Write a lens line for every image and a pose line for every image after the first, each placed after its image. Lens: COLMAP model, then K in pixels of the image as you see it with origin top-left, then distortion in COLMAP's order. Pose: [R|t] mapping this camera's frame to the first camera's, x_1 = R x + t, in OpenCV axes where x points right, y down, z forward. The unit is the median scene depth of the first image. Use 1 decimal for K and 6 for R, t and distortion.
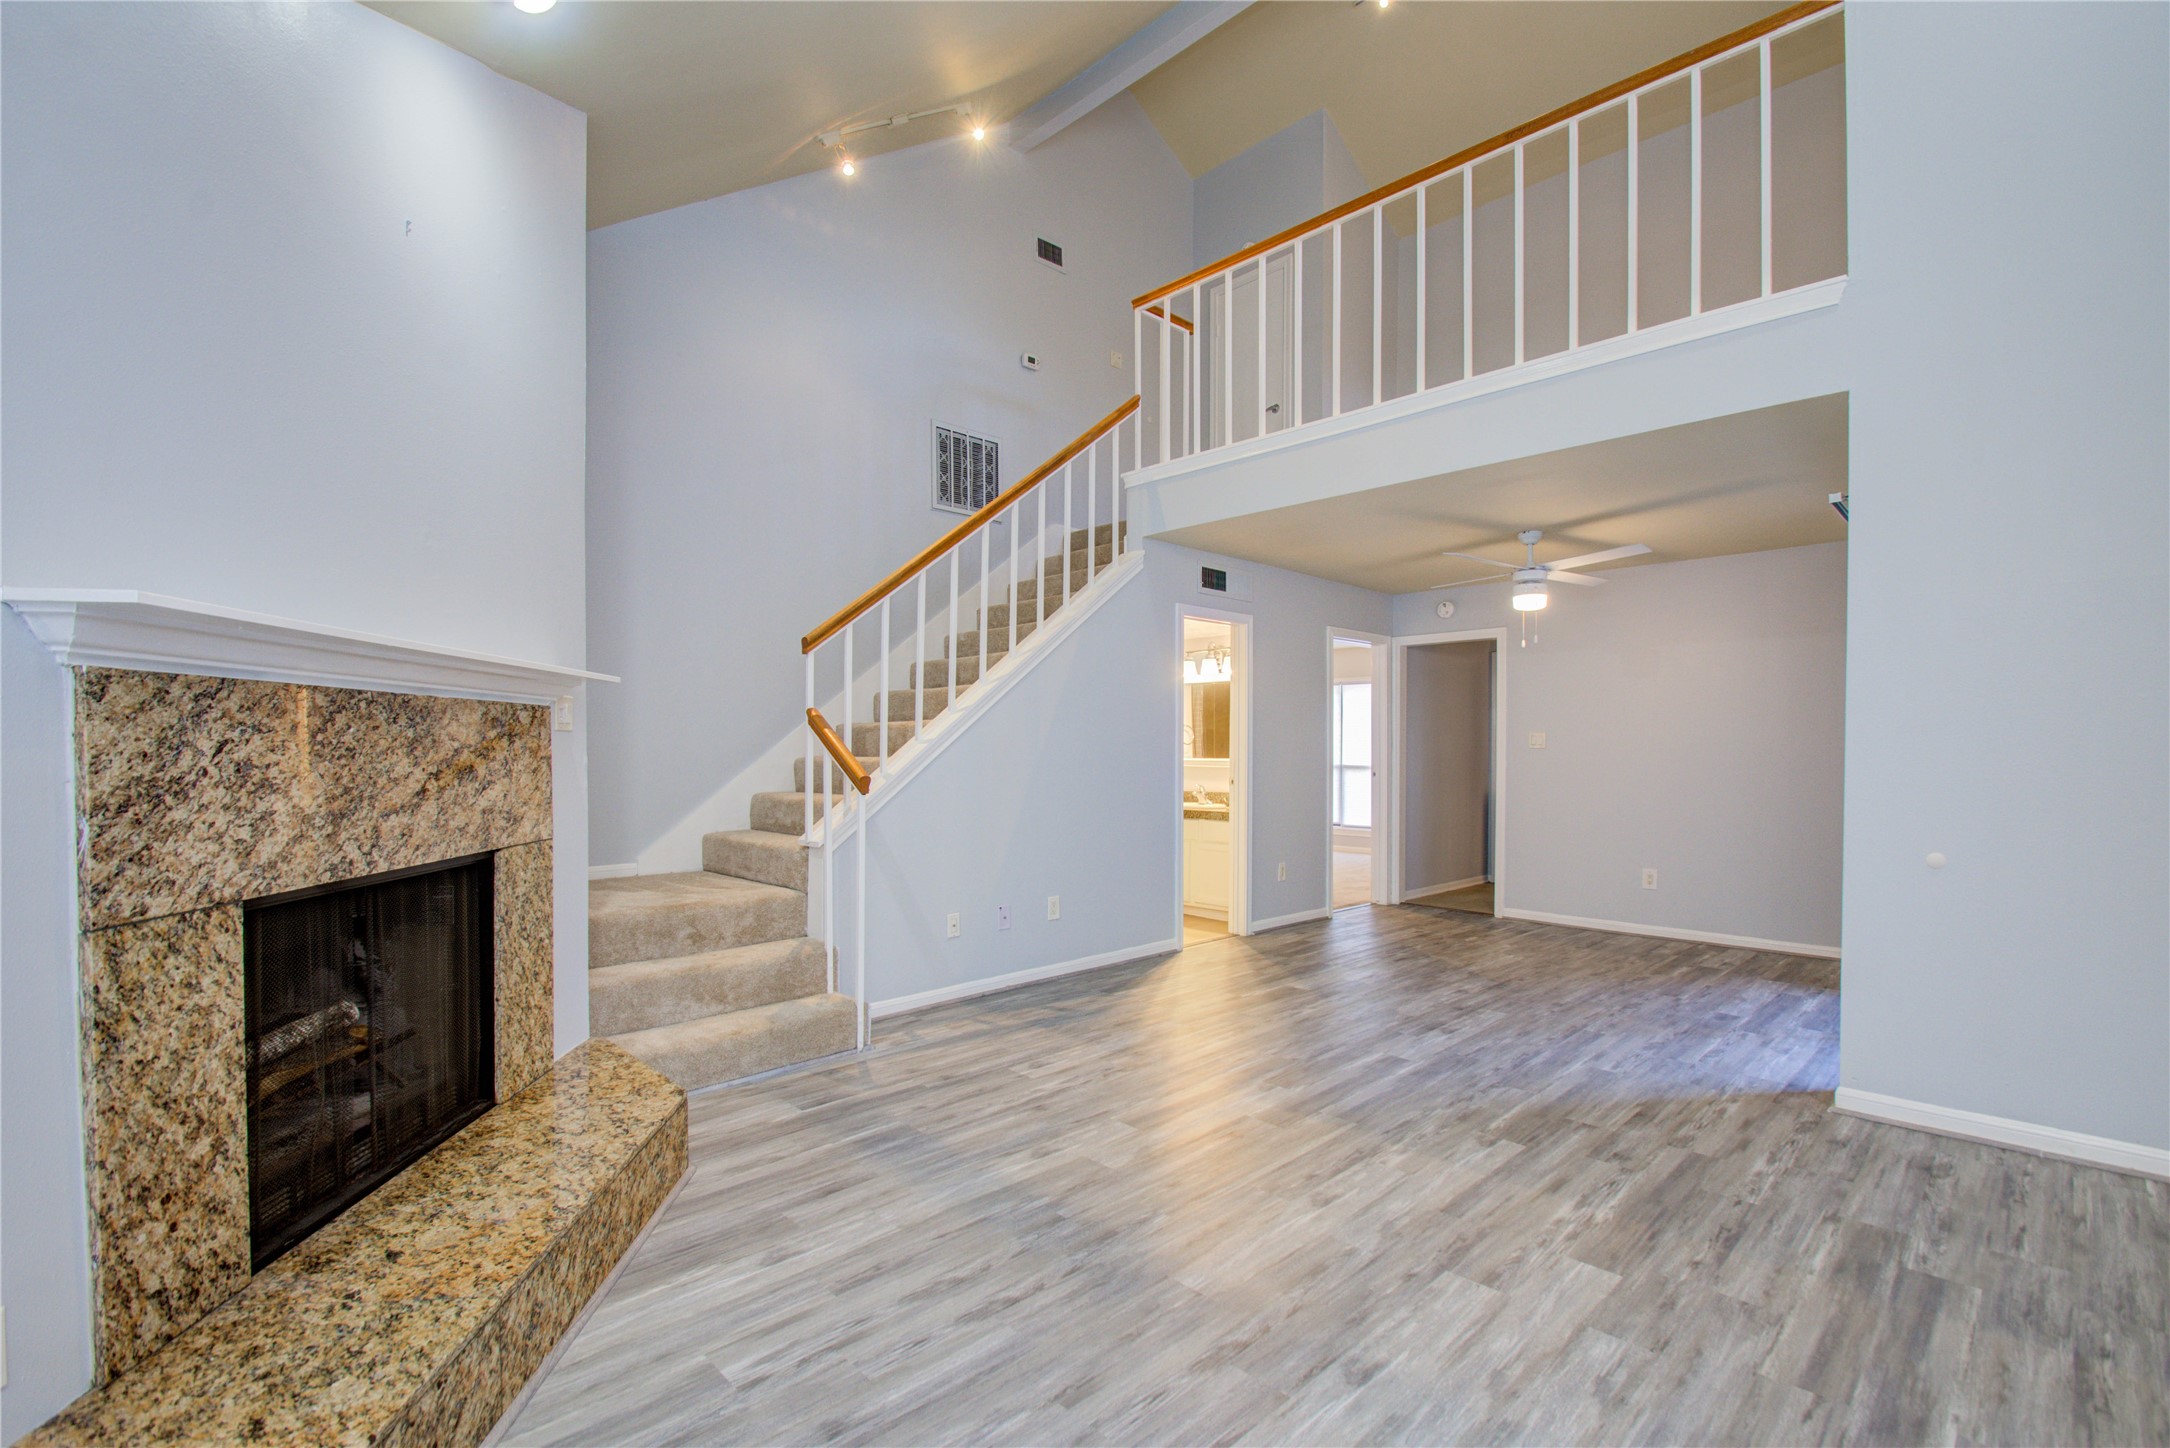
lens RADIAL K [[977.1, 0, 1091.3], [0, 977.1, 753.7], [0, 0, 1]] dist [0.019562, -0.020247]
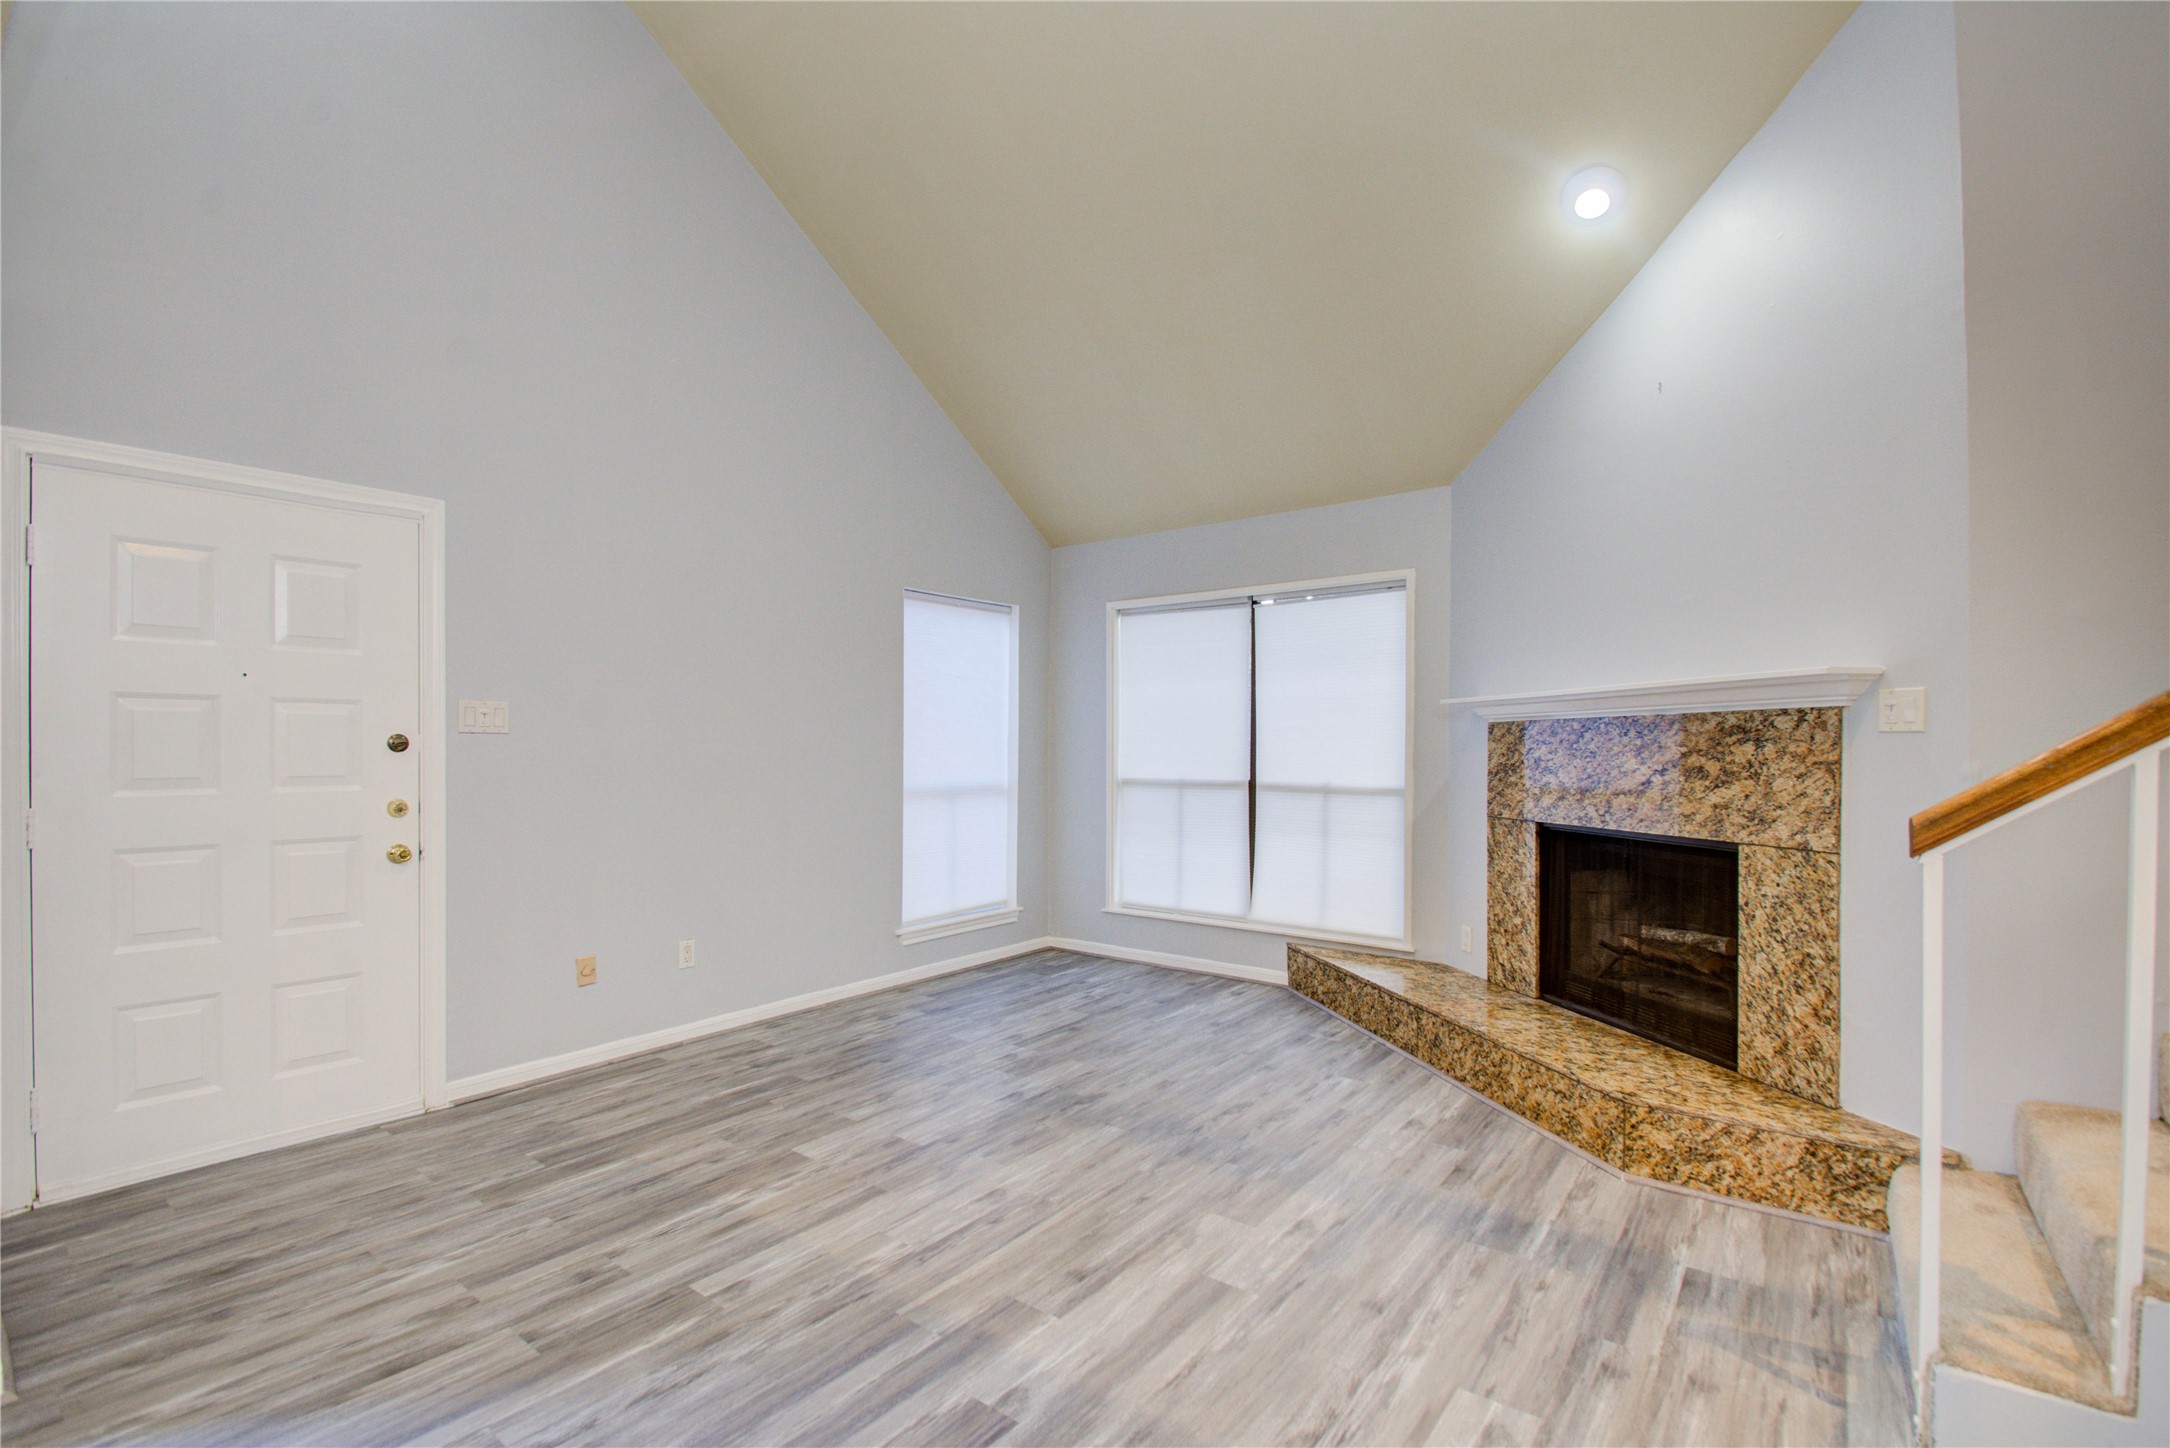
lens RADIAL K [[953.4, 0, 1066.8], [0, 953.4, 751.8], [0, 0, 1]] dist [0.020951, -0.022779]
pose [[-0.992957, -0.003680, -0.118417, 0.262711], [-0.004608, 0.999961, 0.007562, -0.010401], [0.118384, 0.008055, -0.992935, 1.860337]]
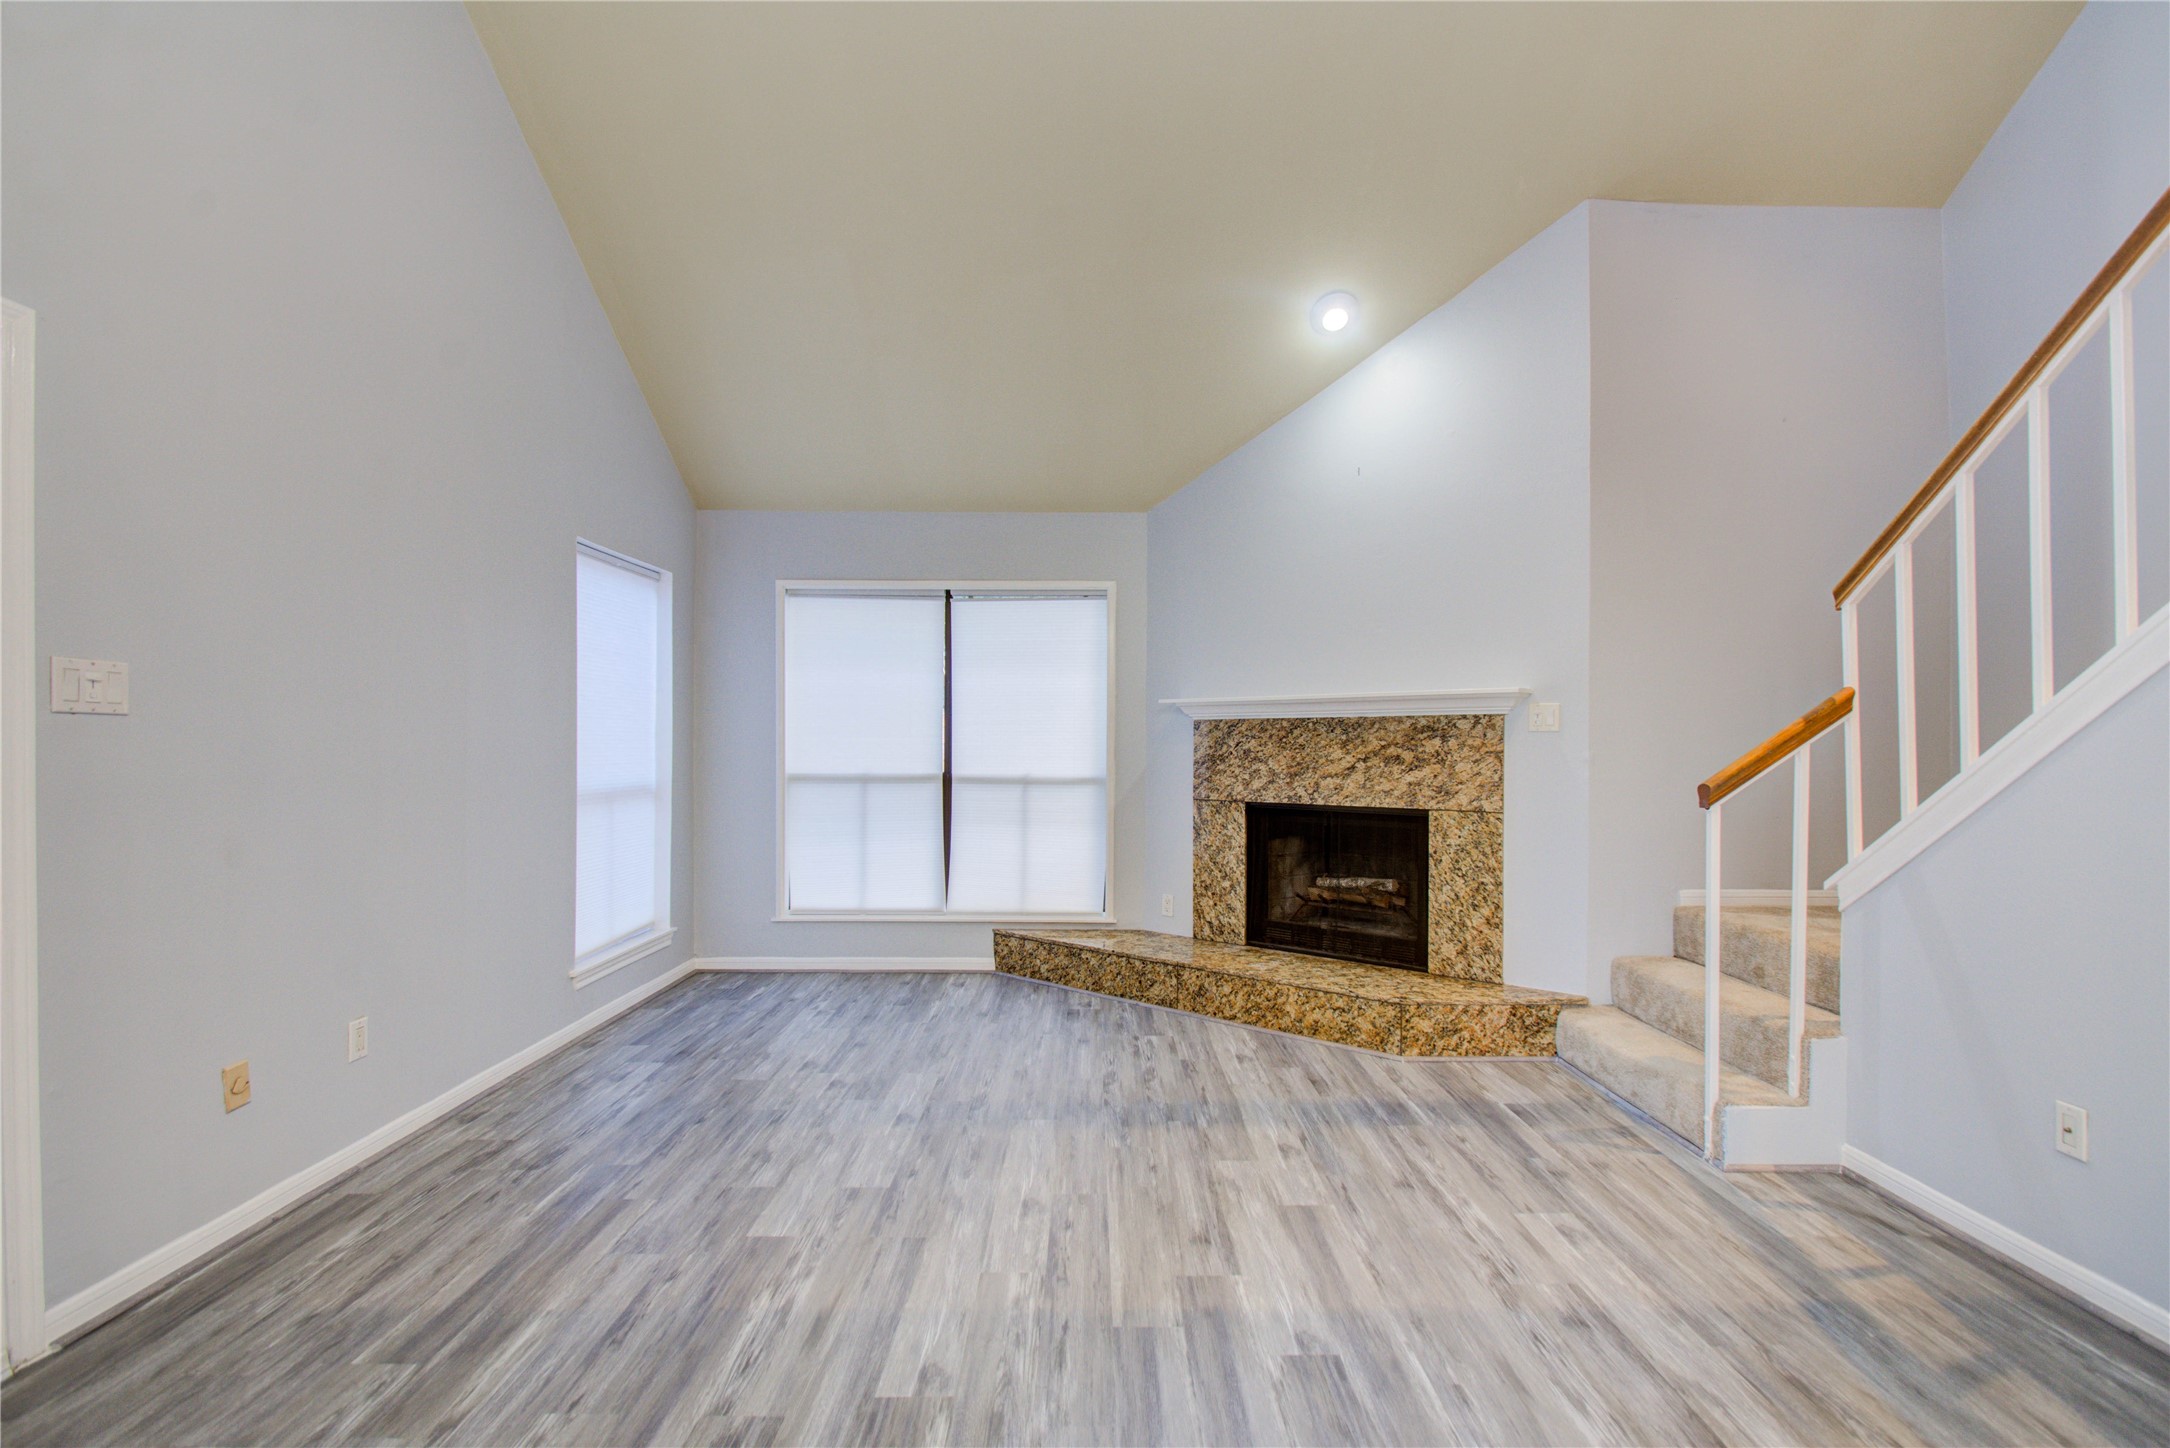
lens RADIAL K [[978.2, 0, 1084.5], [0, 978.2, 752.5], [0, 0, 1]] dist [0.011666, -0.015423]
pose [[-0.710979, 0.001476, -0.703212, 0.825514], [-0.008245, 0.999912, 0.010434, -0.005173], [0.703165, 0.013216, -0.710904, 1.612866]]
